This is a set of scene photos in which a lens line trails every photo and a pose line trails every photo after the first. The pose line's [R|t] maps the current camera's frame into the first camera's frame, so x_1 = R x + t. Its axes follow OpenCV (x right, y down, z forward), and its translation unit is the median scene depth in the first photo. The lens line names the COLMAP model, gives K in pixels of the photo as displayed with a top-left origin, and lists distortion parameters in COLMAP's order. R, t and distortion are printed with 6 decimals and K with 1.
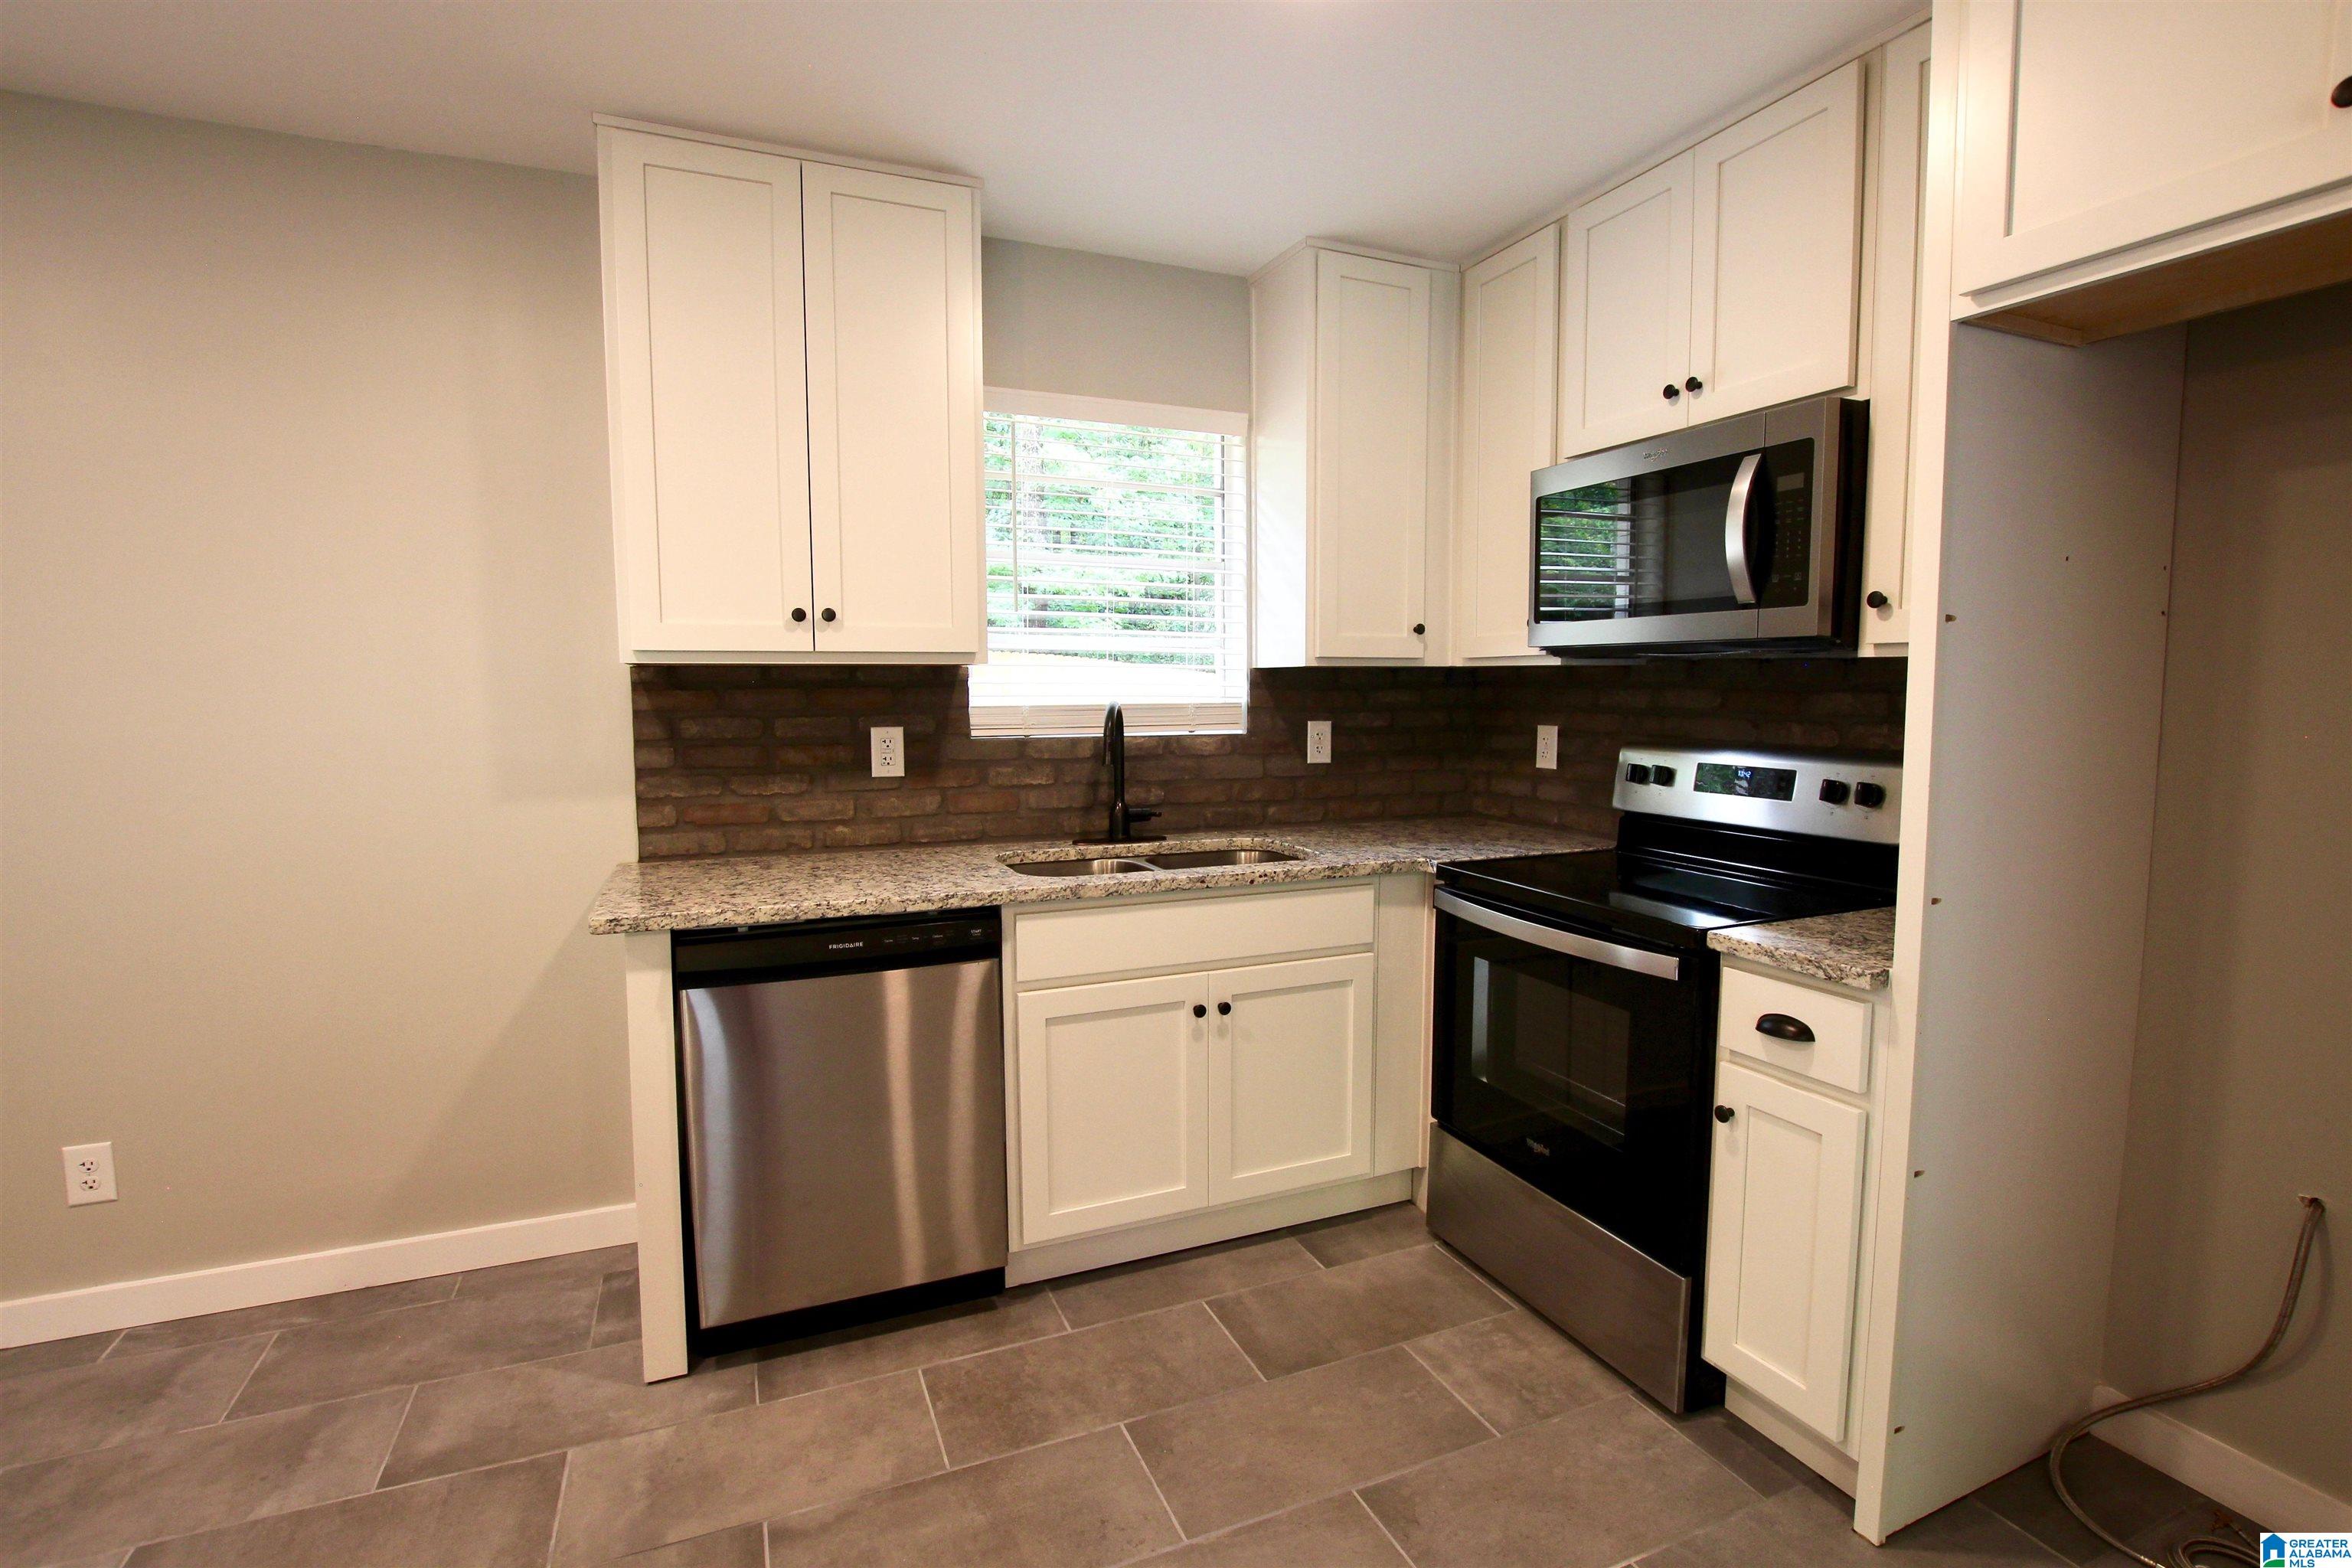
lens RADIAL K [[1095.3, 0, 1186.6], [0, 1095.3, 789.6], [0, 0, 1]] dist [-0.030167, 0.001758]
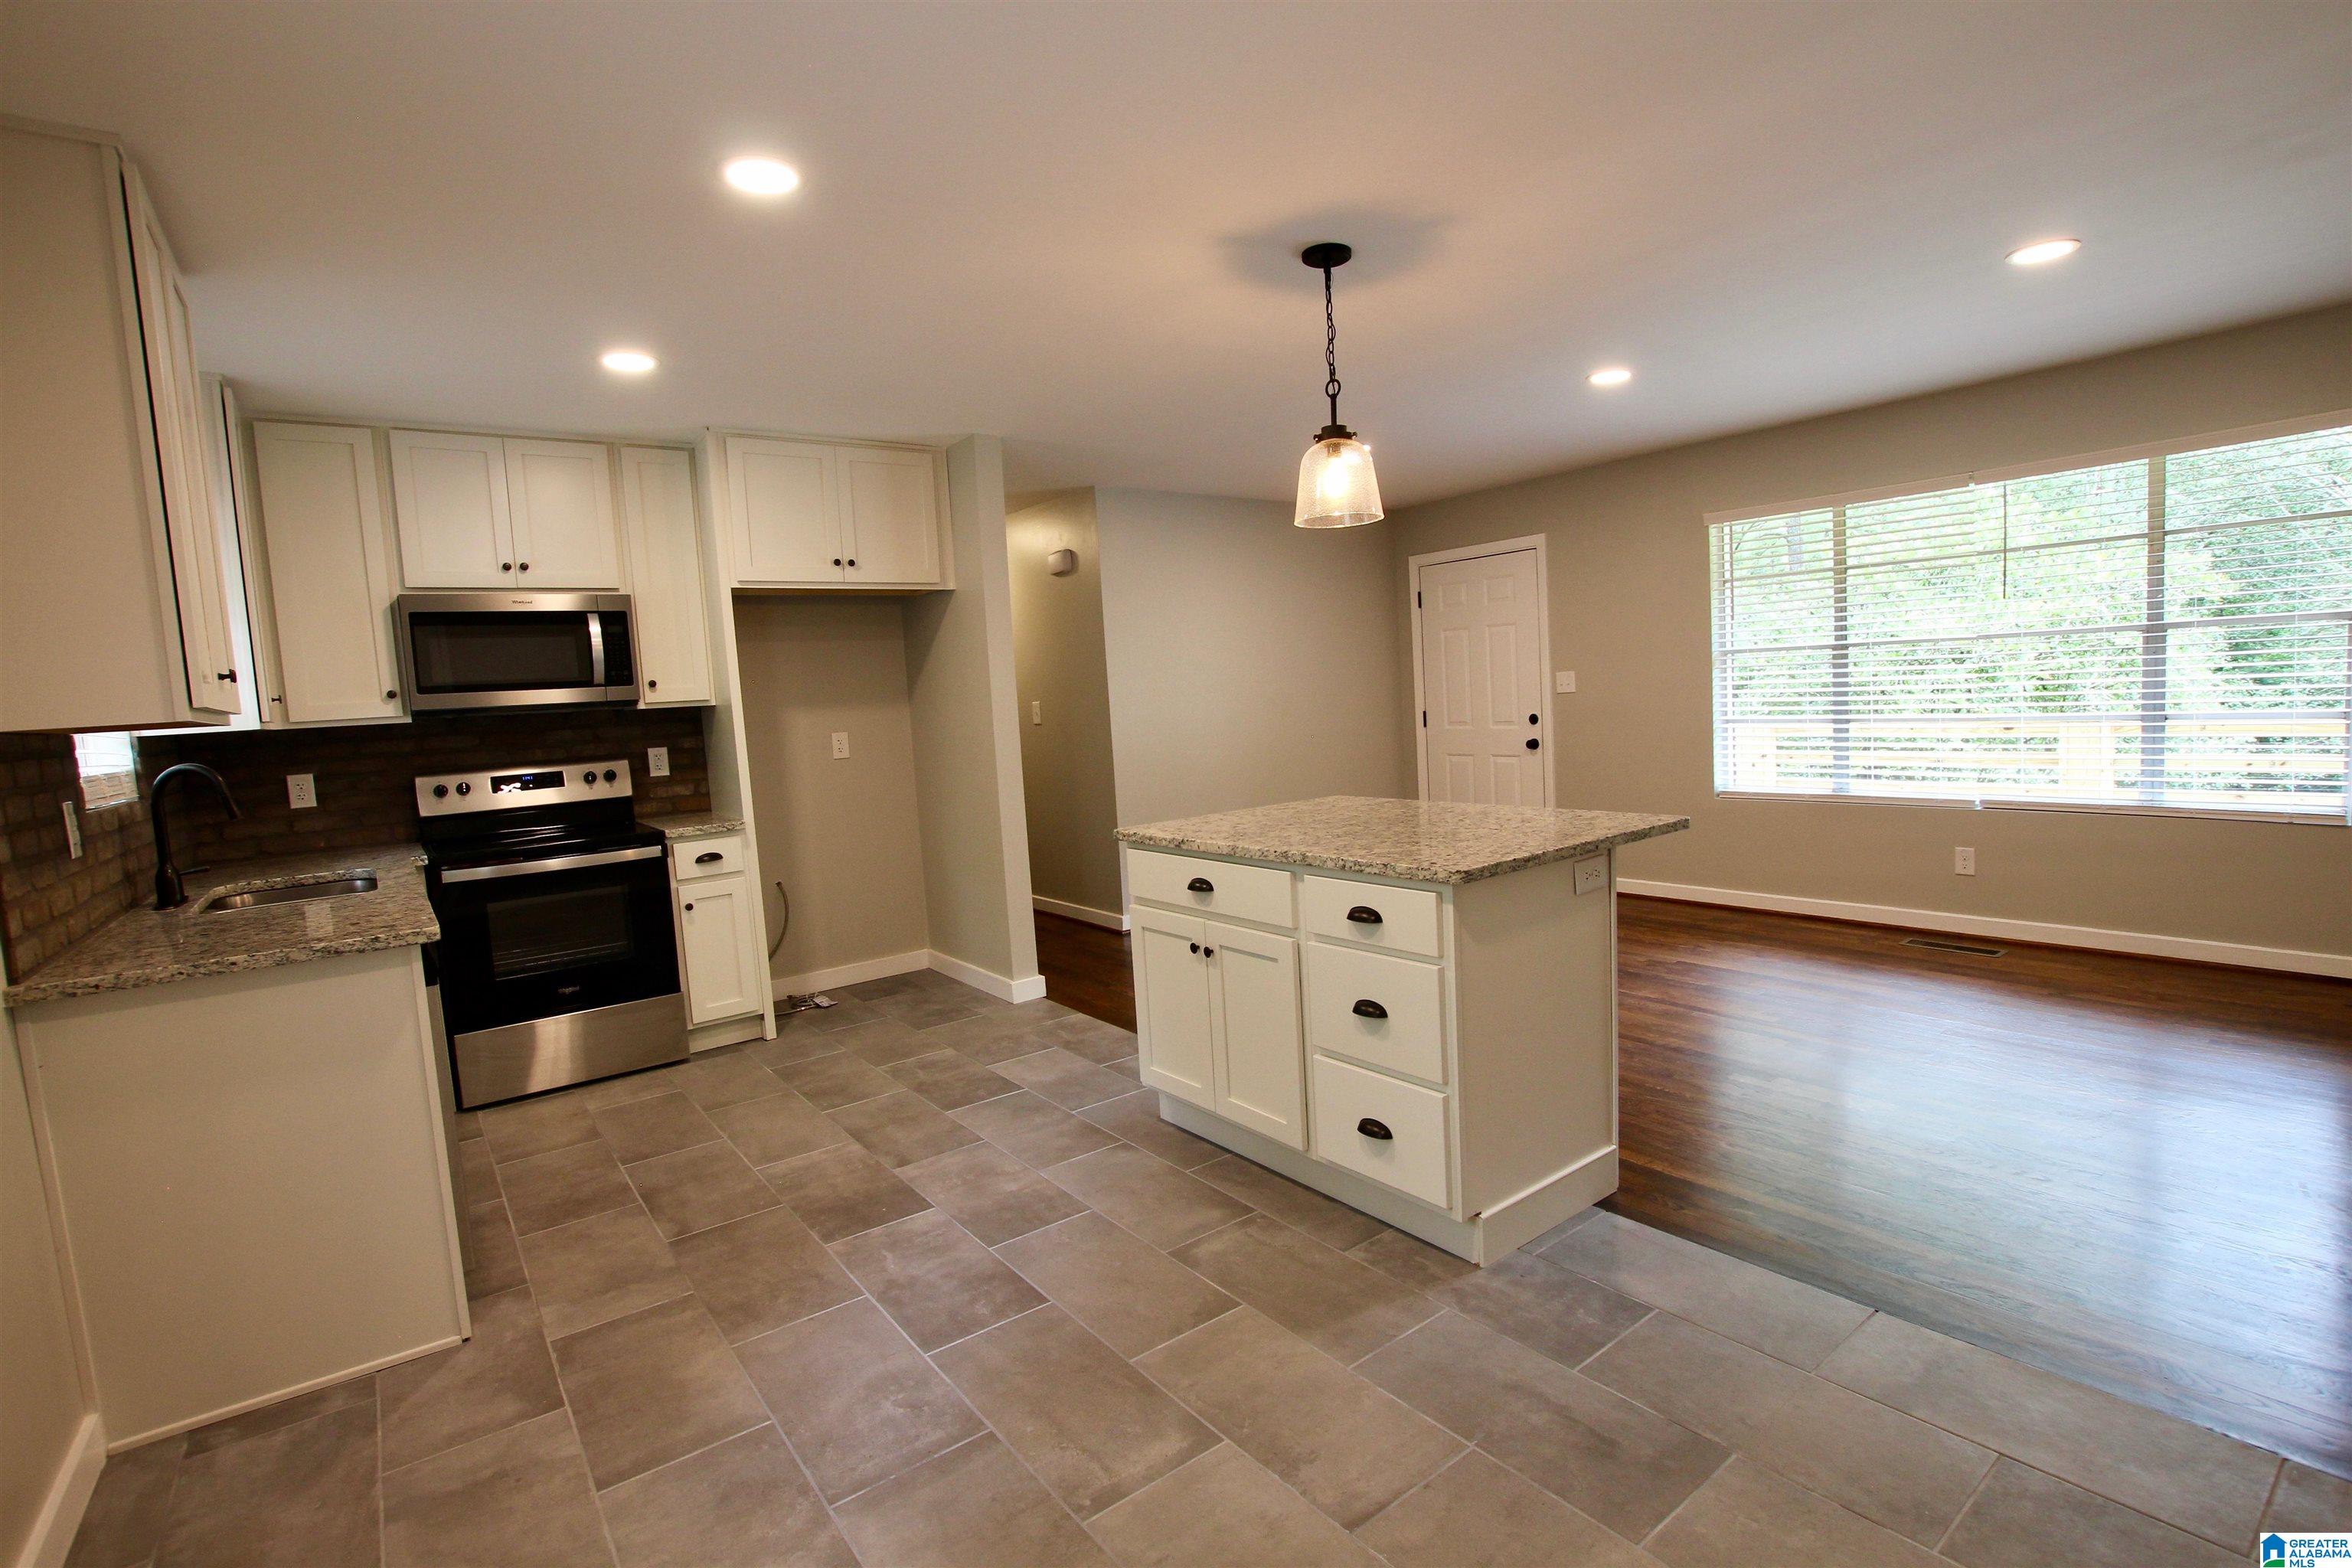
lens RADIAL K [[1095.3, 0, 1186.6], [0, 1095.3, 789.6], [0, 0, 1]] dist [-0.030167, 0.001758]
pose [[-0.239787, -0.071200, 0.968211, -1.378811], [0.154805, 0.981742, 0.110534, -0.022788], [-0.958404, 0.176389, -0.224387, 0.334357]]
